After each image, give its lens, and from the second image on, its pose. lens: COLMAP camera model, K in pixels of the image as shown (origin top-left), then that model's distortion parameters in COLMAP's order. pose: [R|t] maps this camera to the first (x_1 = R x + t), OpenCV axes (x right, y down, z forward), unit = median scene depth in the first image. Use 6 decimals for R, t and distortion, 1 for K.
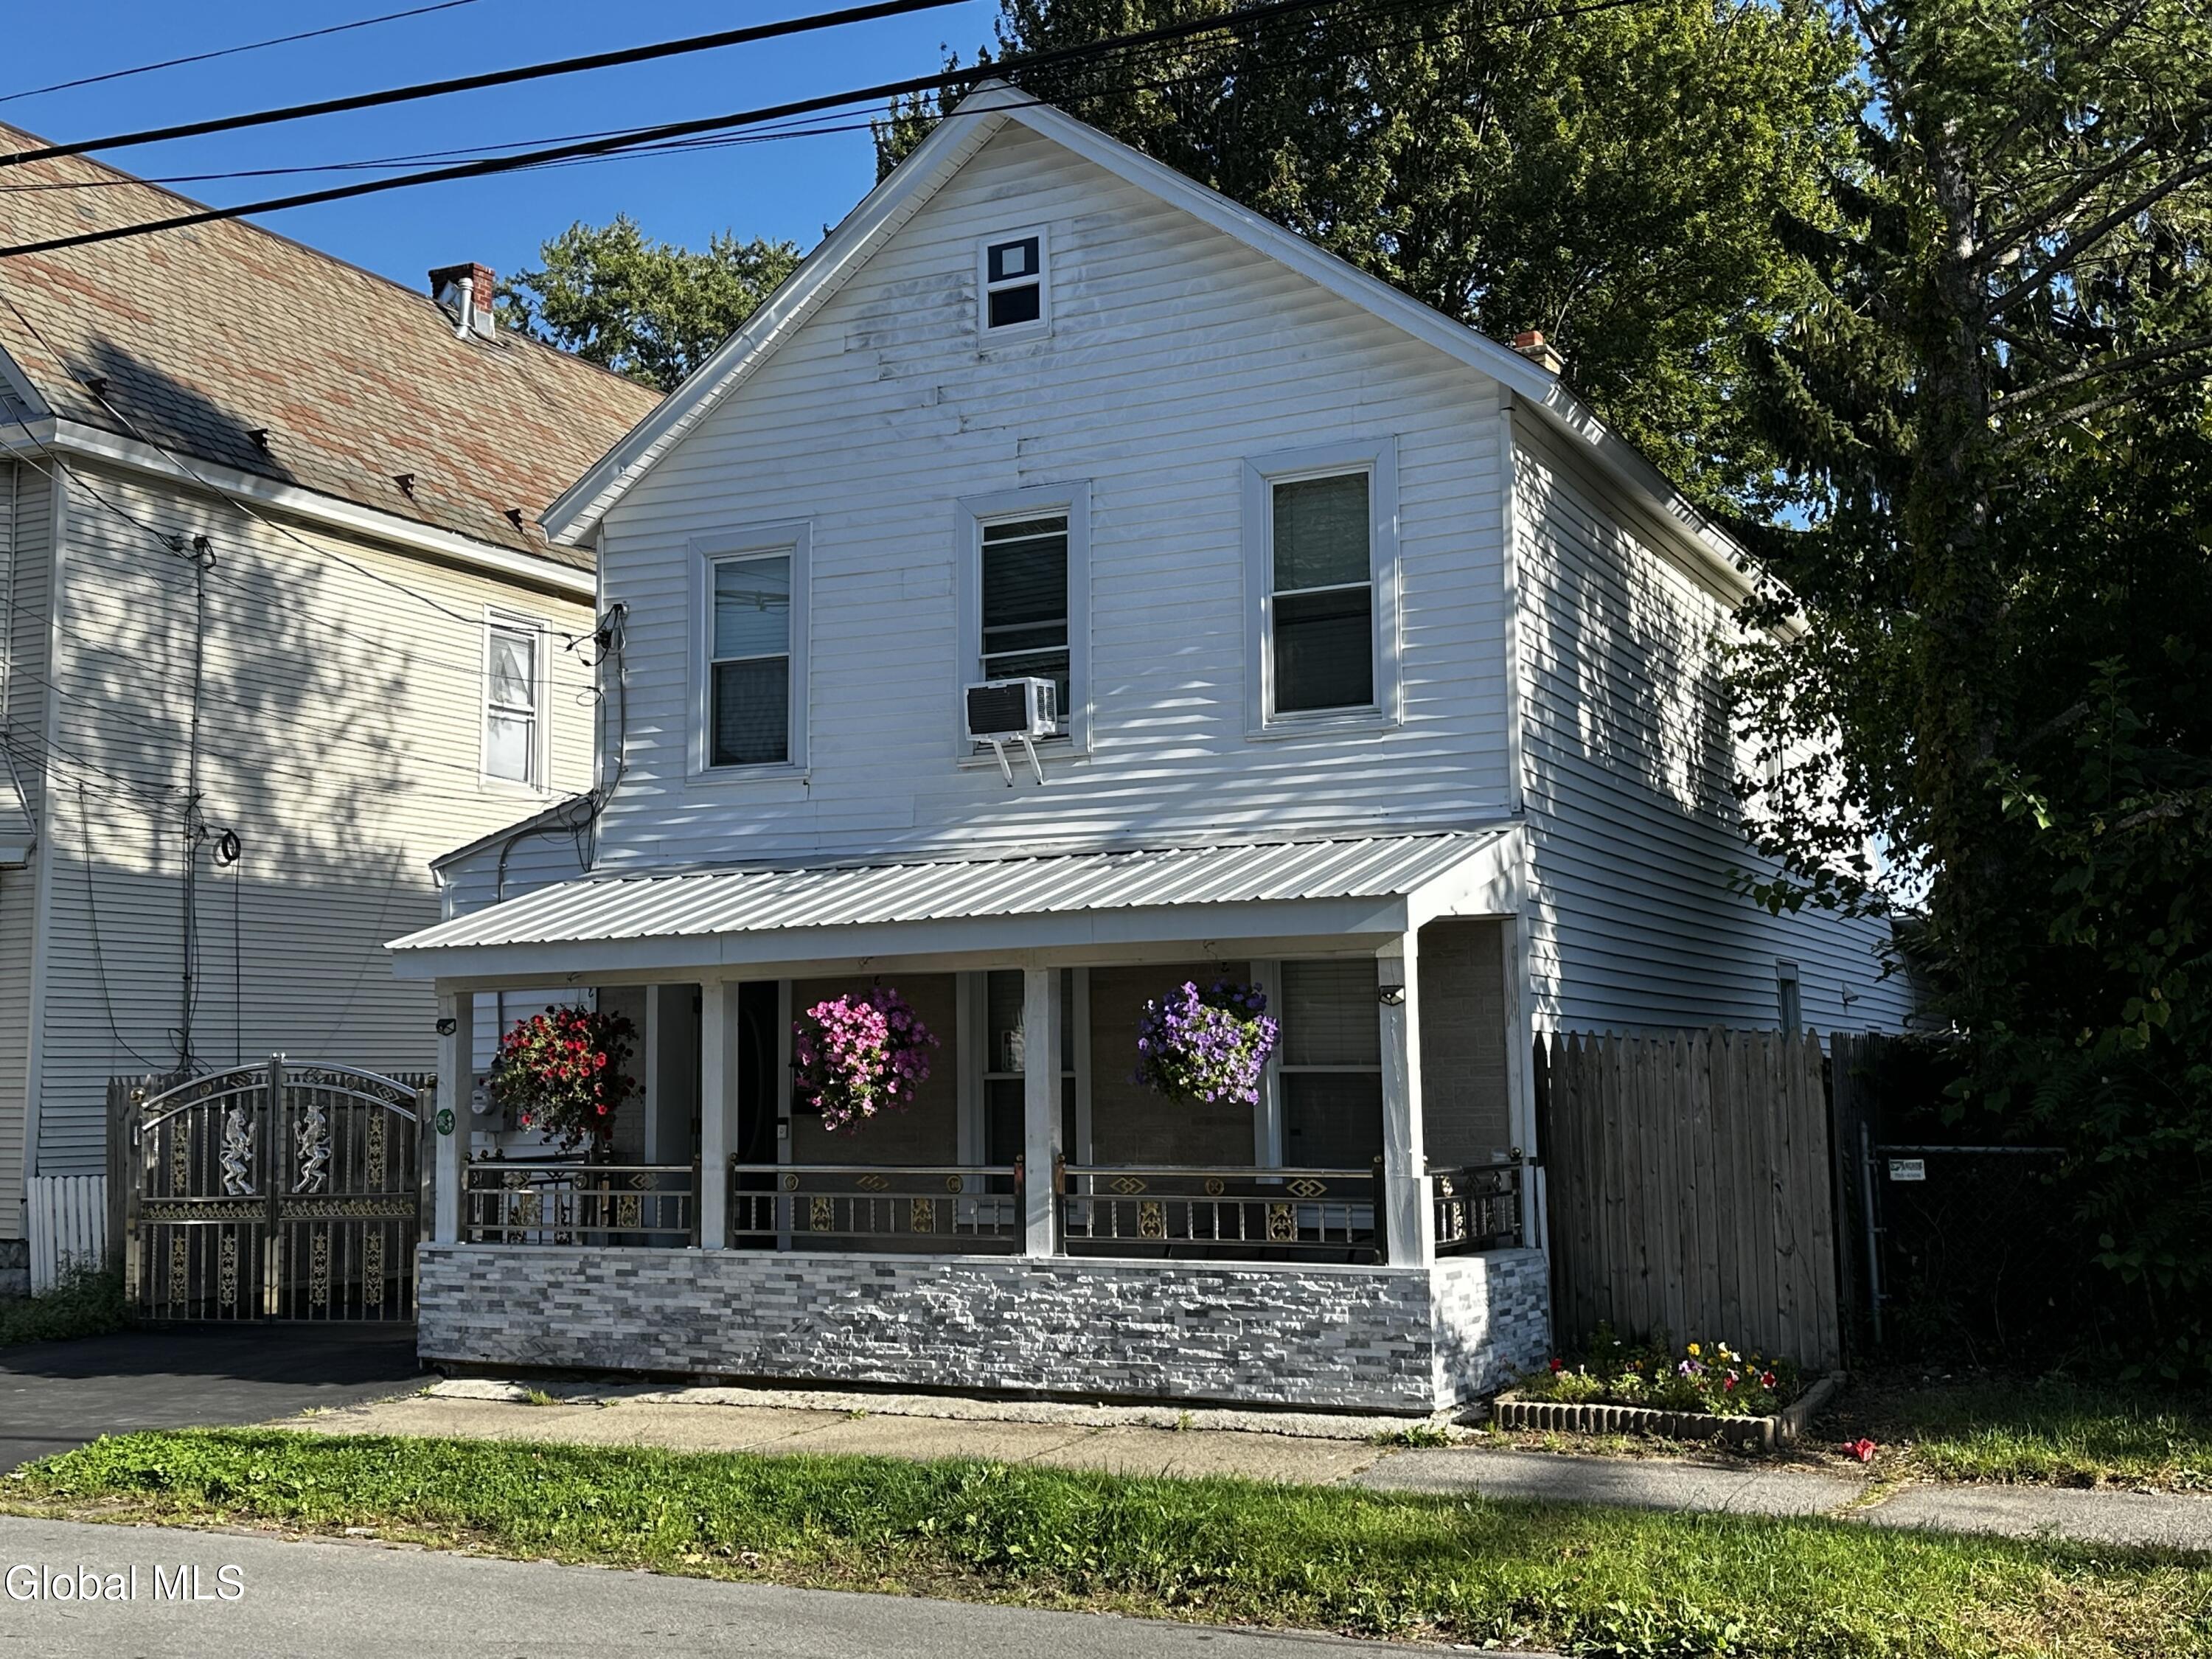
lens RADIAL K [[2365.6, 0, 1107.0], [0, 2365.6, 829.7], [0, 0, 1]] dist [0.008981, 0.000000]
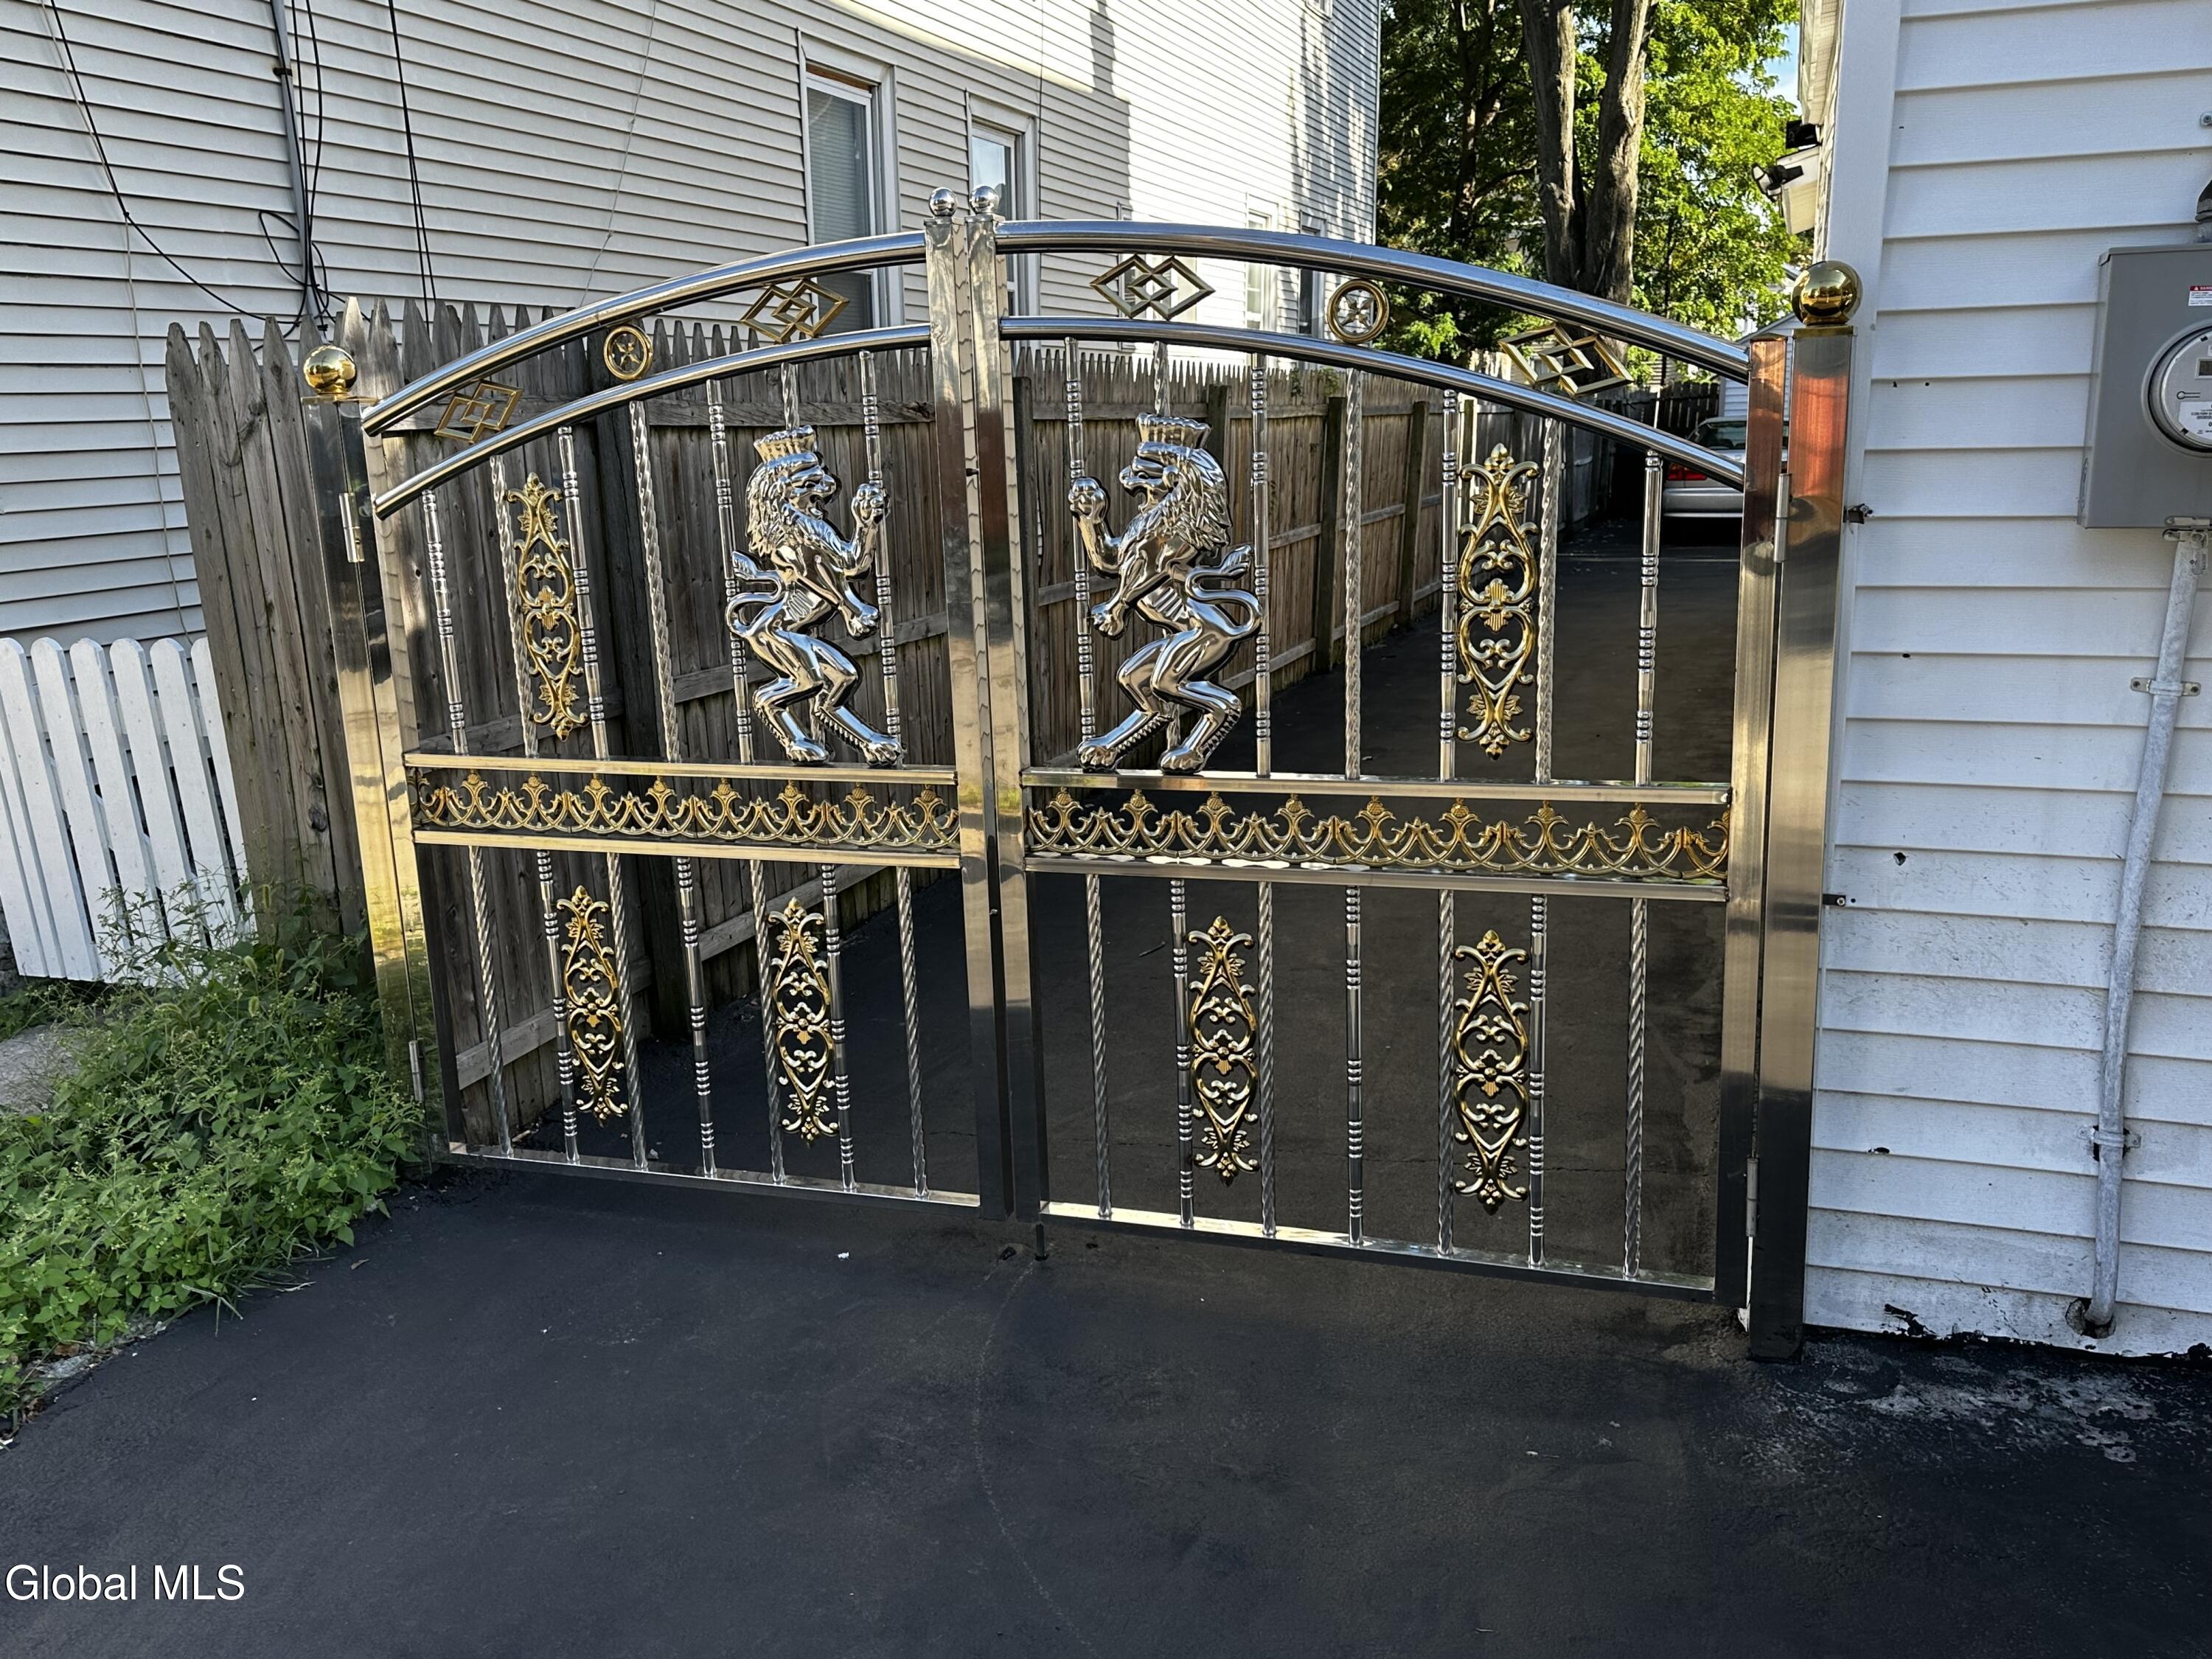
lens RADIAL K [[1943.6, 0, 1101.9], [0, 1943.6, 833.5], [0, 0, 1]] dist [0.002540, -0.001719]
pose [[0.991302, -0.021855, 0.129782, -0.360896], [-0.019992, 0.949667, 0.312623, 0.092694], [-0.130083, -0.312498, 0.940969, 0.781982]]
